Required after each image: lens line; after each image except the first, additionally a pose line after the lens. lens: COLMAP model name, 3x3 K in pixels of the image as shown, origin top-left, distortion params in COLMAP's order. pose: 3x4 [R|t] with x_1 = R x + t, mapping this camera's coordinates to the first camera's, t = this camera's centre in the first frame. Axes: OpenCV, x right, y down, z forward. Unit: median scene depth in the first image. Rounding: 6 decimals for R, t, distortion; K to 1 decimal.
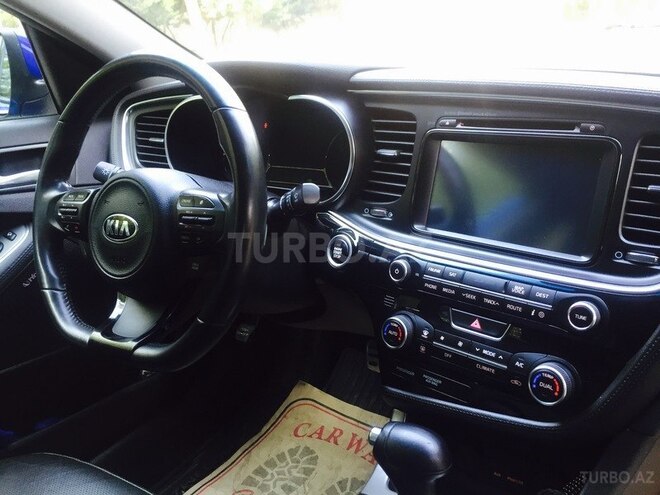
lens RADIAL K [[581.0, 0, 330.0], [0, 581.0, 247.5], [0, 0, 1]] dist [0.040975, -0.003474]
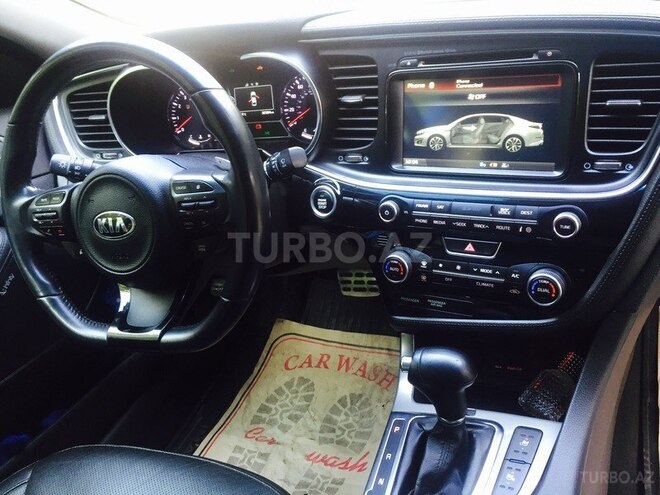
lens RADIAL K [[581.0, 0, 330.0], [0, 581.0, 247.5], [0, 0, 1]] dist [0.040975, -0.003474]
pose [[0.968895, -0.206442, 0.136470, -0.147120], [0.183933, 0.969668, 0.160973, -0.089253], [-0.165562, -0.130865, 0.977478, -0.040604]]
